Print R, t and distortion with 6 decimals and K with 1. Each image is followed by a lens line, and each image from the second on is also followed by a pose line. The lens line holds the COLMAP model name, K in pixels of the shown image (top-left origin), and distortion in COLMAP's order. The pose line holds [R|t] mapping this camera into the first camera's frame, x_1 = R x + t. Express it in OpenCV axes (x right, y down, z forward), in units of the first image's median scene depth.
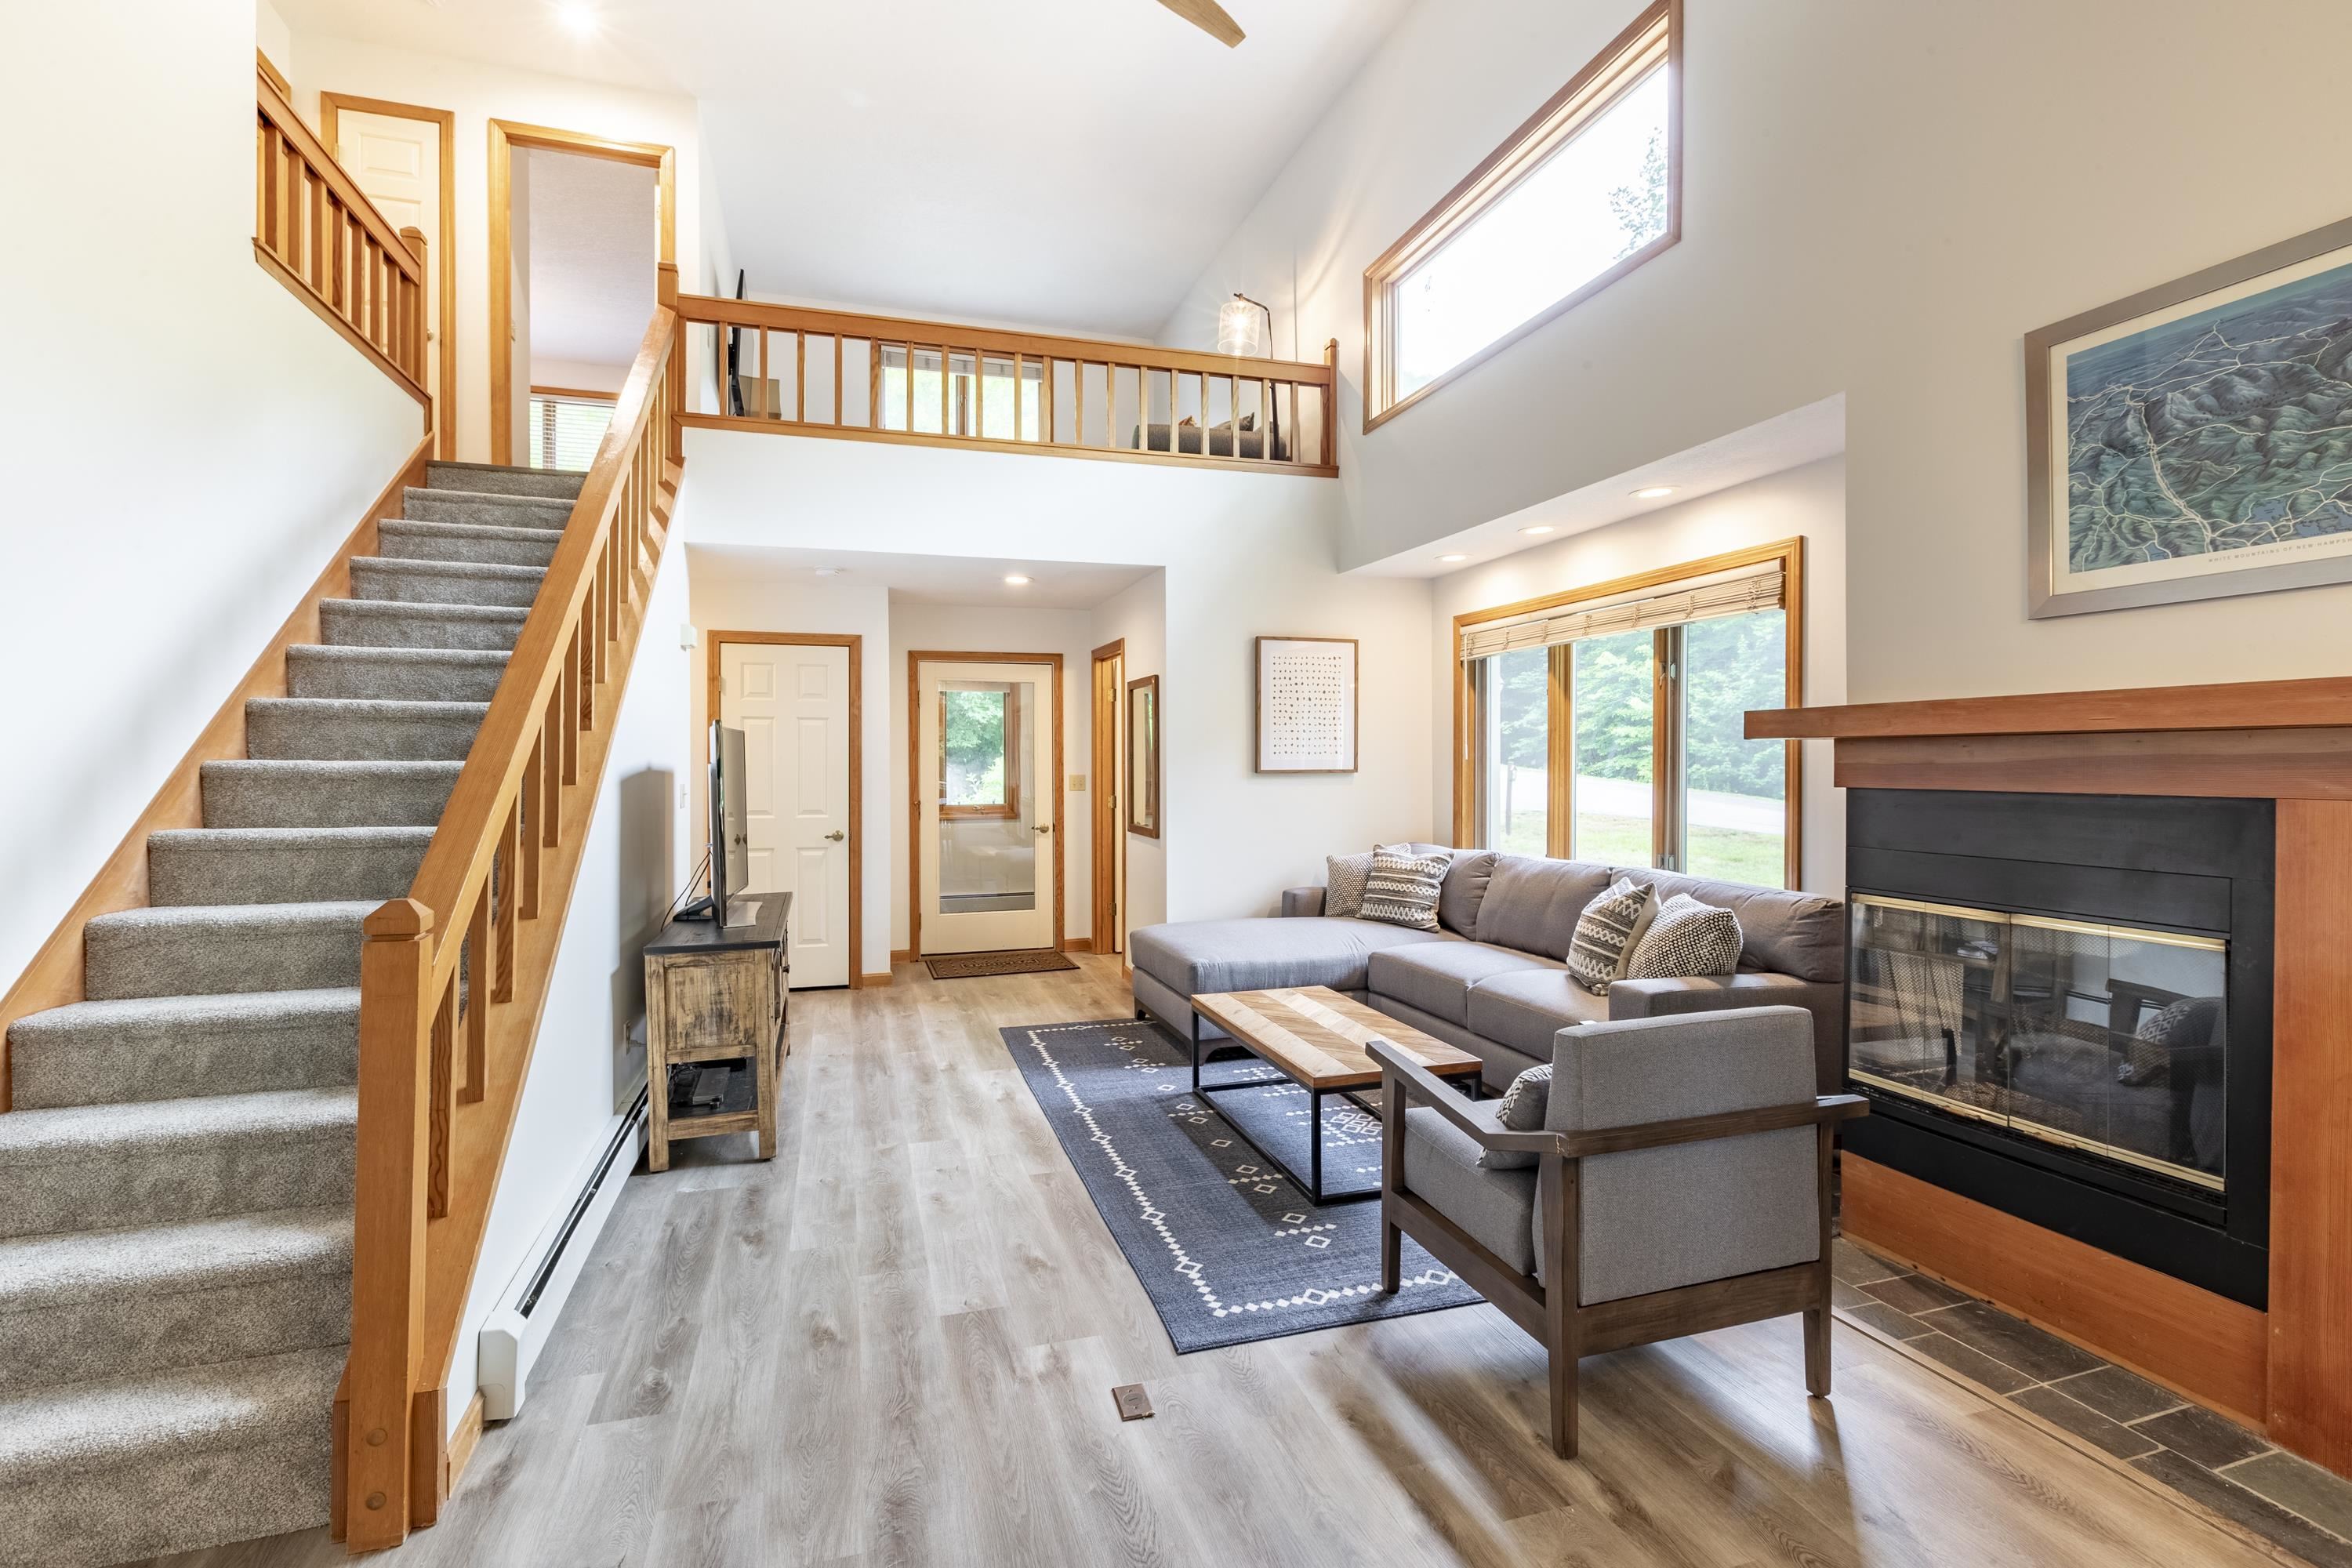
lens RADIAL K [[1080.4, 0, 1191.9], [0, 1080.4, 767.8], [0, 0, 1]] dist [-0.000550, -0.001207]
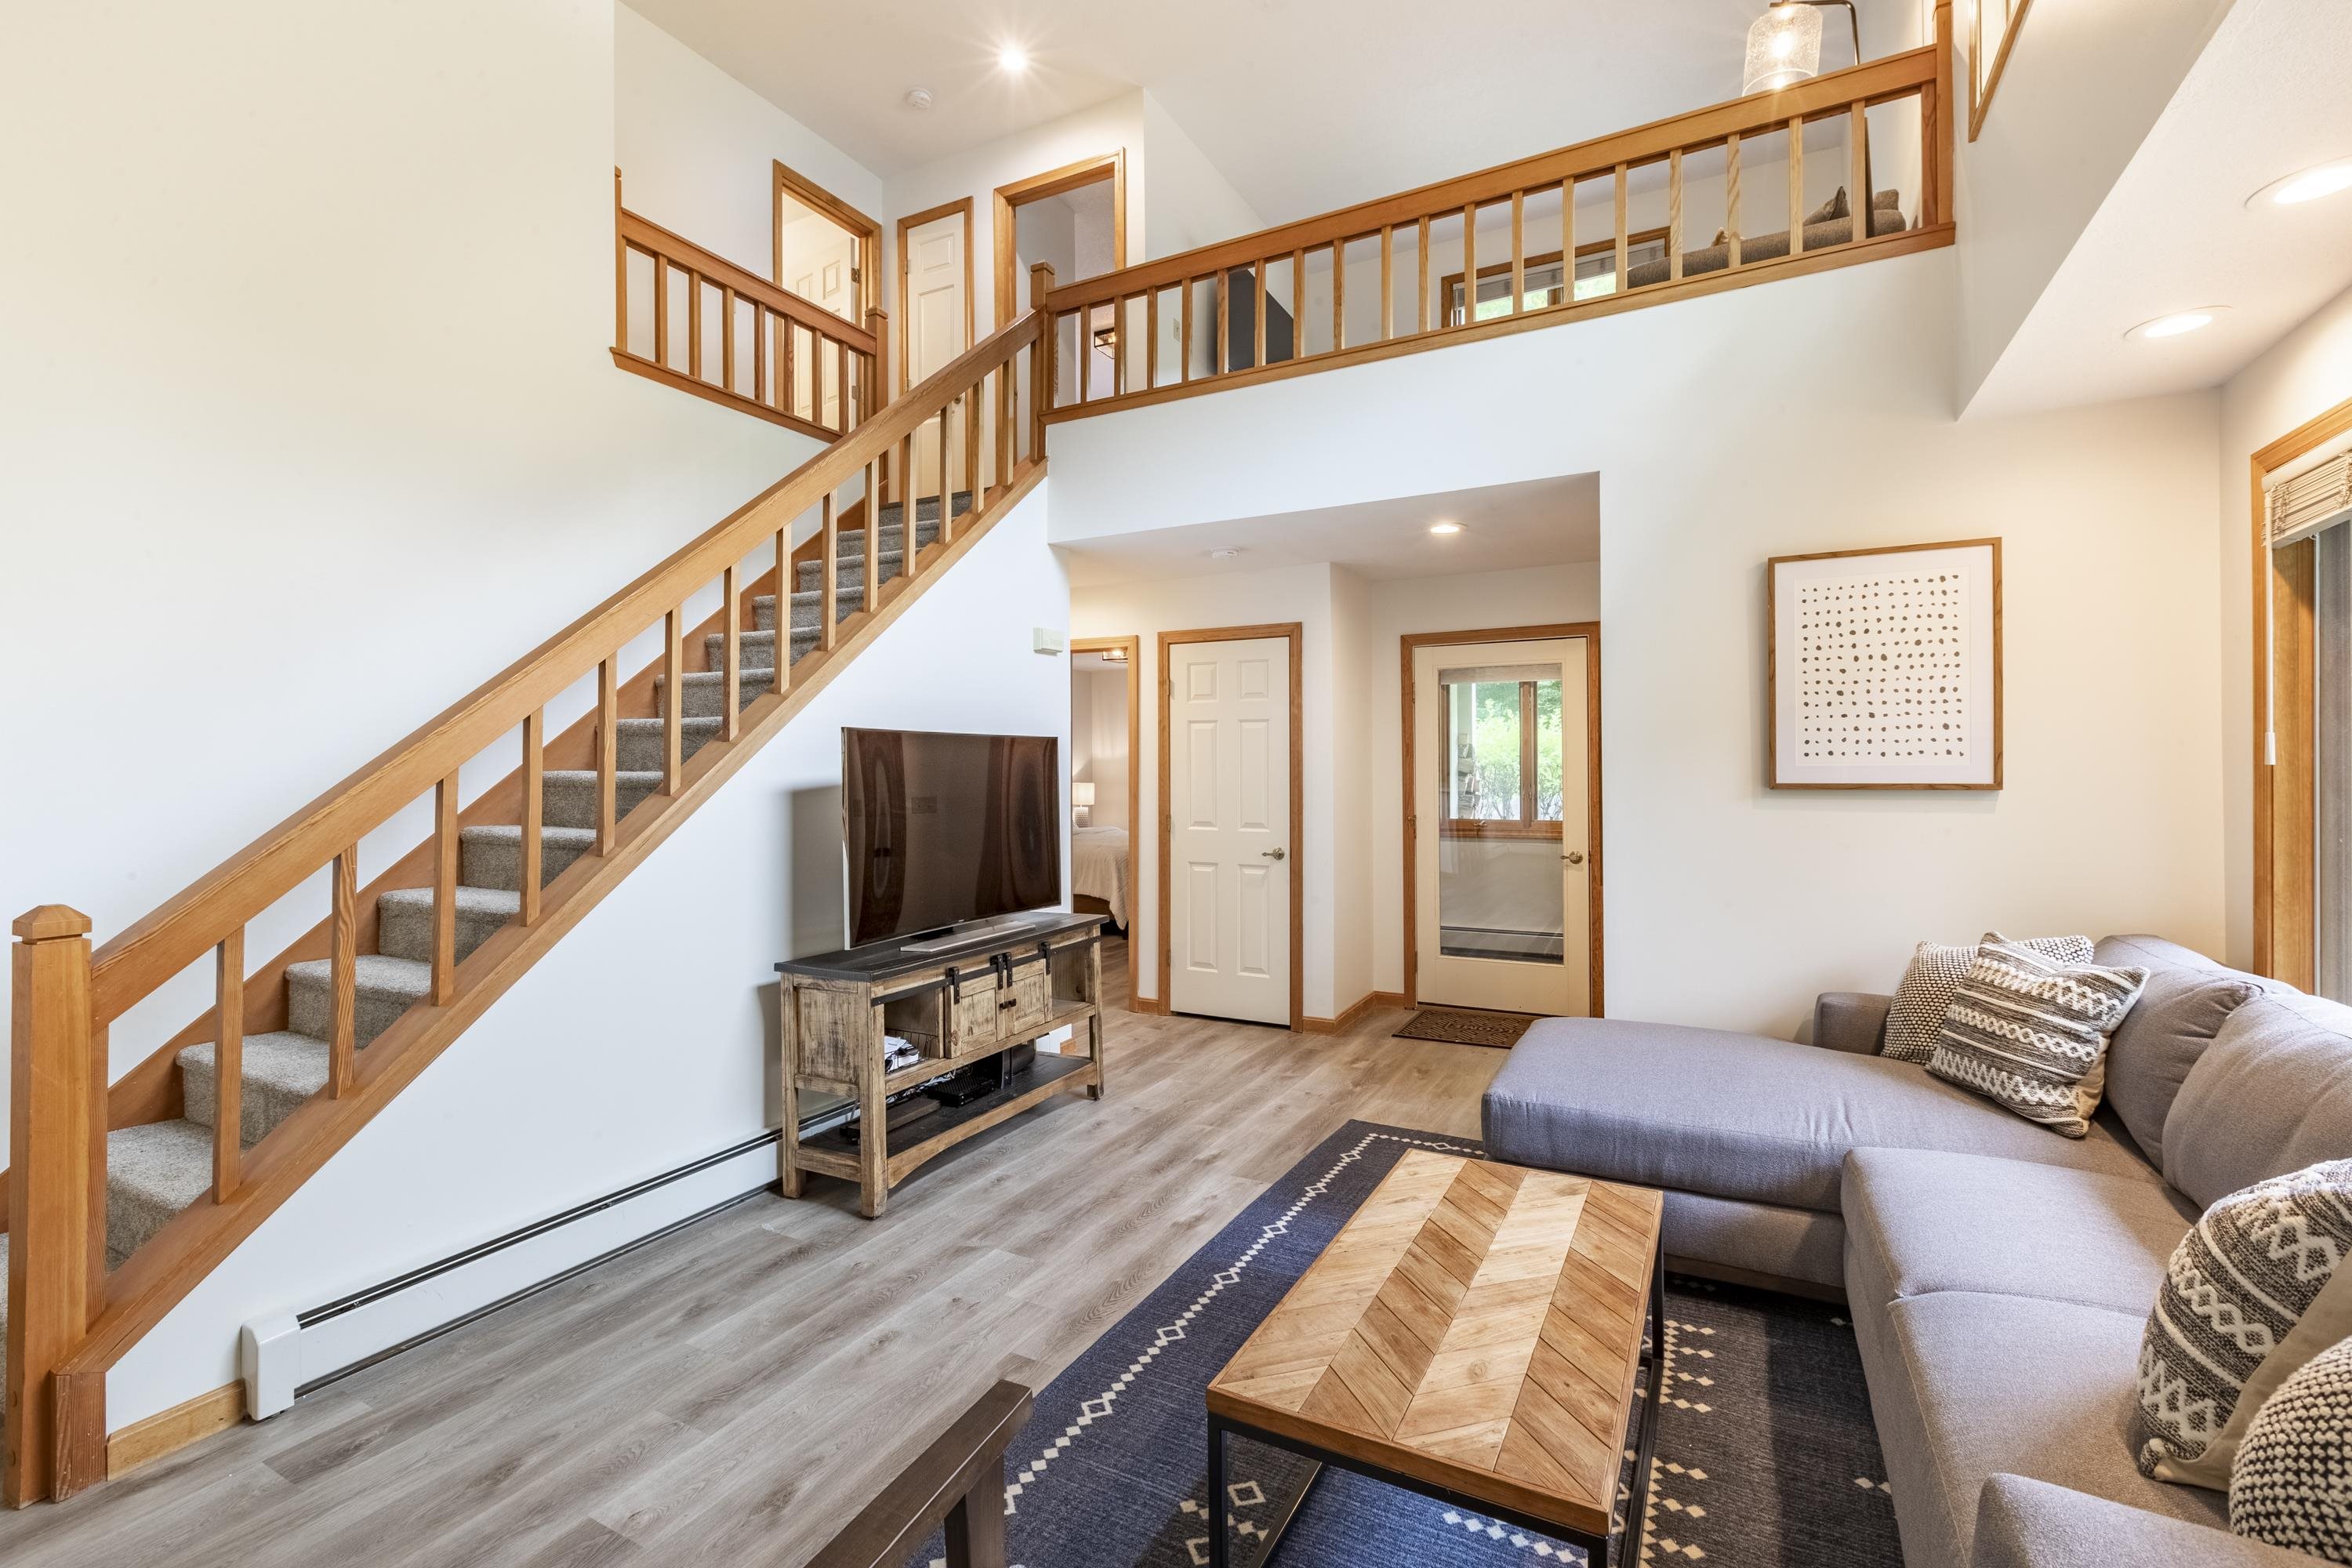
lens RADIAL K [[1080.4, 0, 1177.0], [0, 1080.4, 766.9], [0, 0, 1]] dist [-0.000550, -0.001207]
pose [[0.684474, -0.000496, -0.729037, 0.368723], [-0.001526, 0.999997, -0.002113, -0.007689], [0.729036, 0.002559, 0.684471, 0.487399]]
